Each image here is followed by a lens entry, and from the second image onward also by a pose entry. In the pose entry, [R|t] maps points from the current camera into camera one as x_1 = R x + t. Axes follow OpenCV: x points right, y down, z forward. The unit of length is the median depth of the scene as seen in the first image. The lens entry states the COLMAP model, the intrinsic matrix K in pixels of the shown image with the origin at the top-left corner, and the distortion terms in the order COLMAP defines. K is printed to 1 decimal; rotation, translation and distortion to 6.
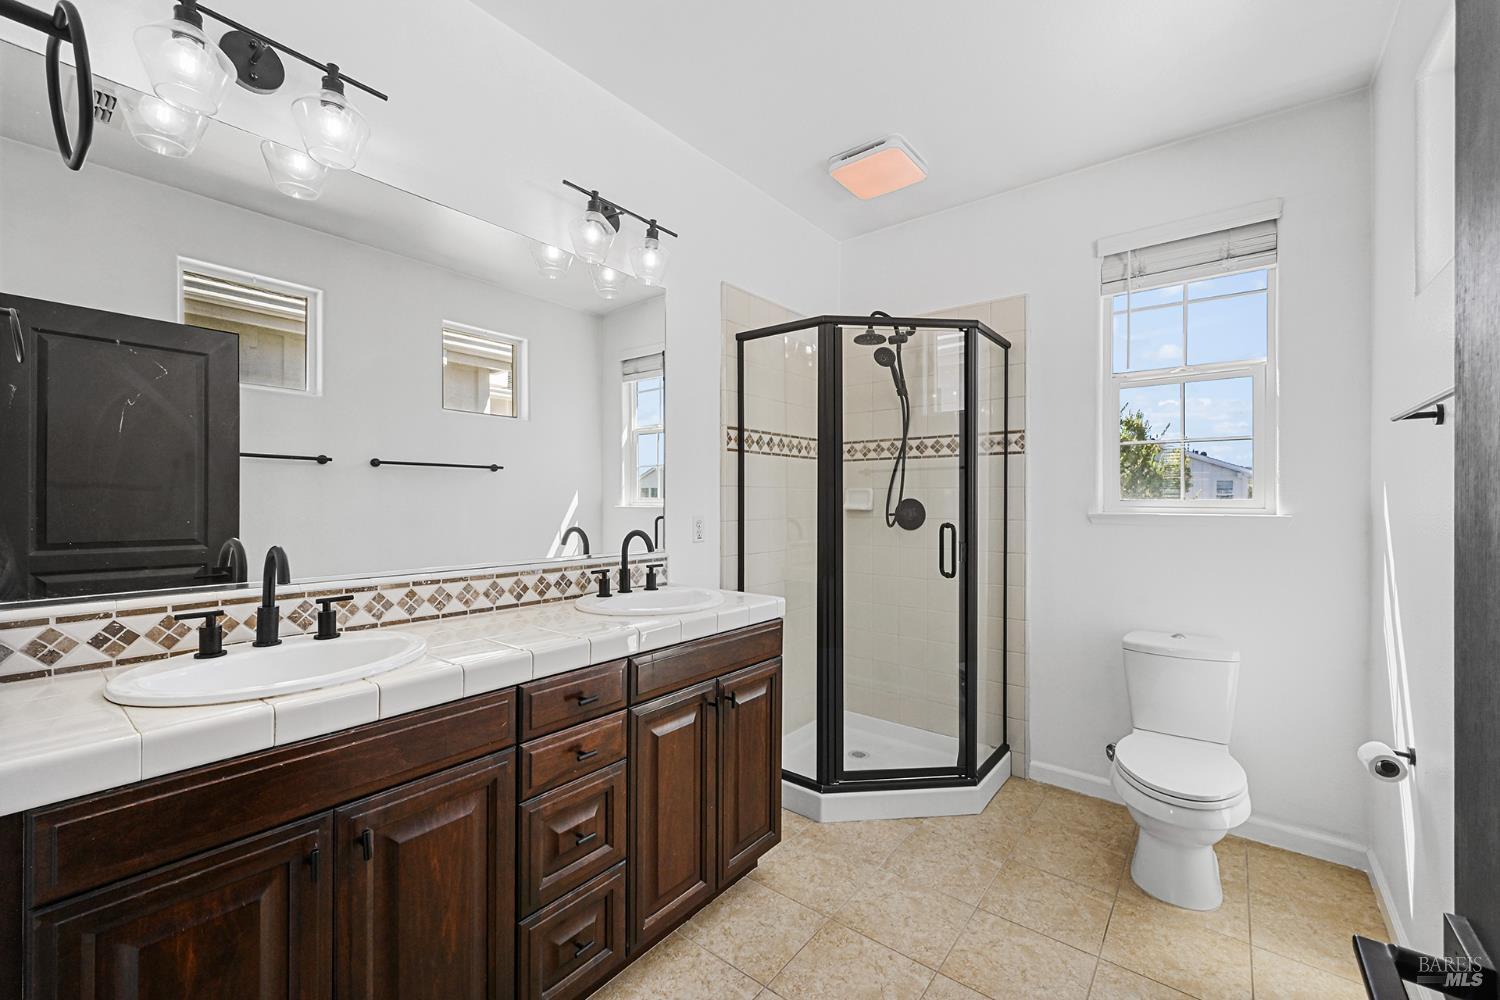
lens RADIAL K [[595.5, 0, 743.1], [0, 595.5, 505.1], [0, 0, 1]] dist [-0.001820, 0.000181]
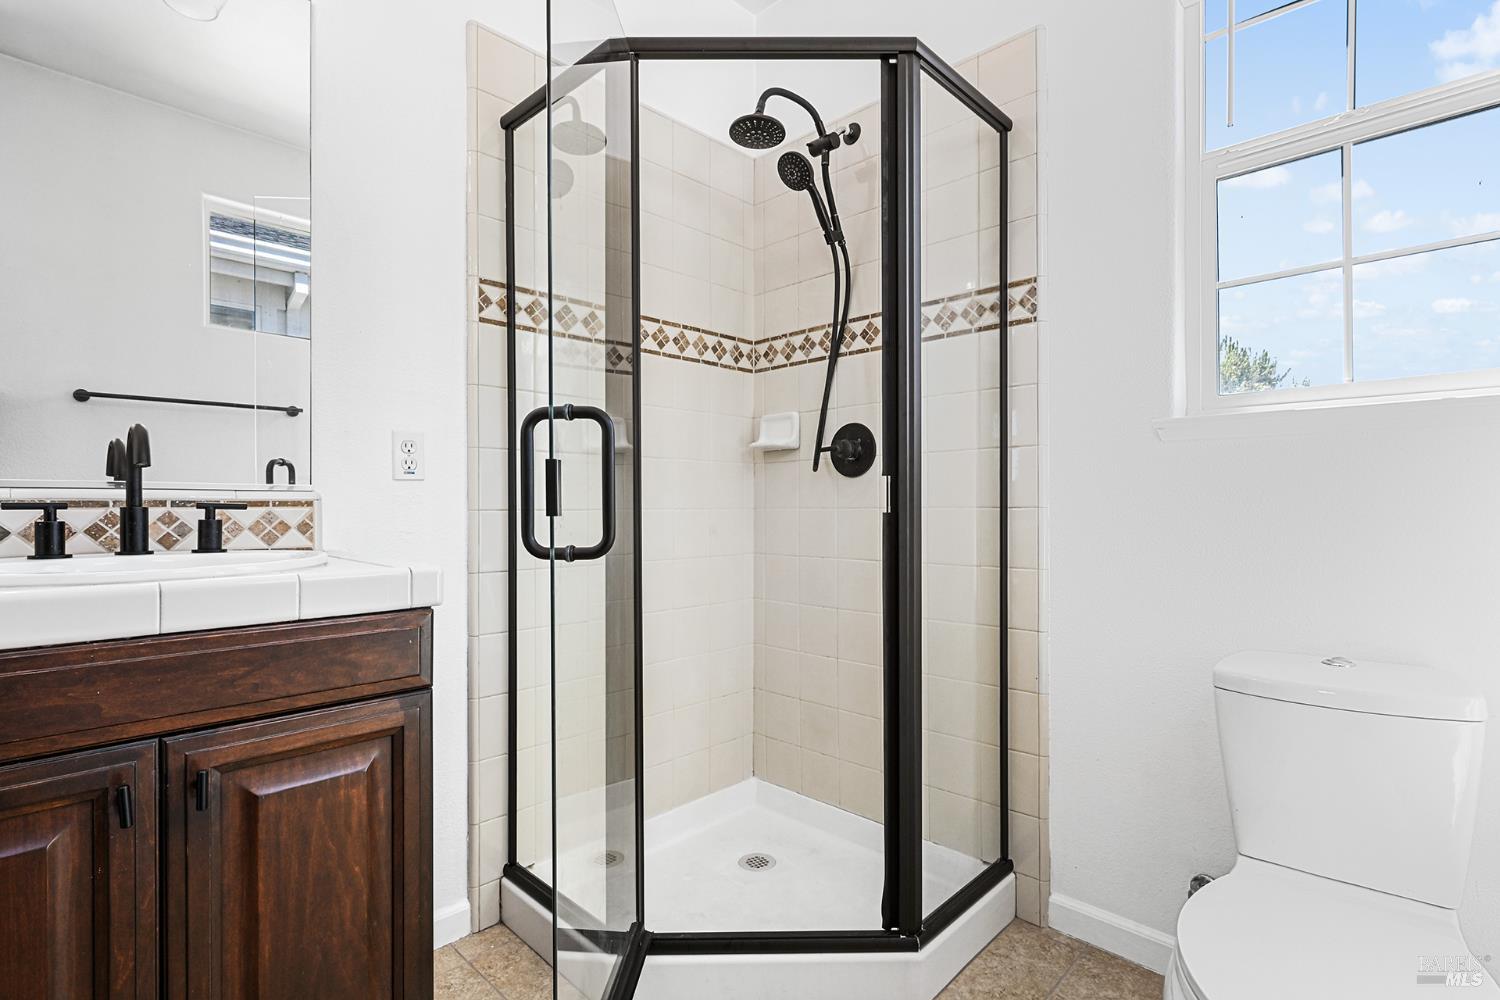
lens RADIAL K [[715.4, 0, 739.3], [0, 715.4, 506.1], [0, 0, 1]] dist [-0.002208, -0.000597]
pose [[0.996140, -0.005620, -0.087597, 0.261274], [0.005425, 0.999982, -0.002466, 0.080703], [0.087609, 0.001982, 0.996153, 0.333351]]
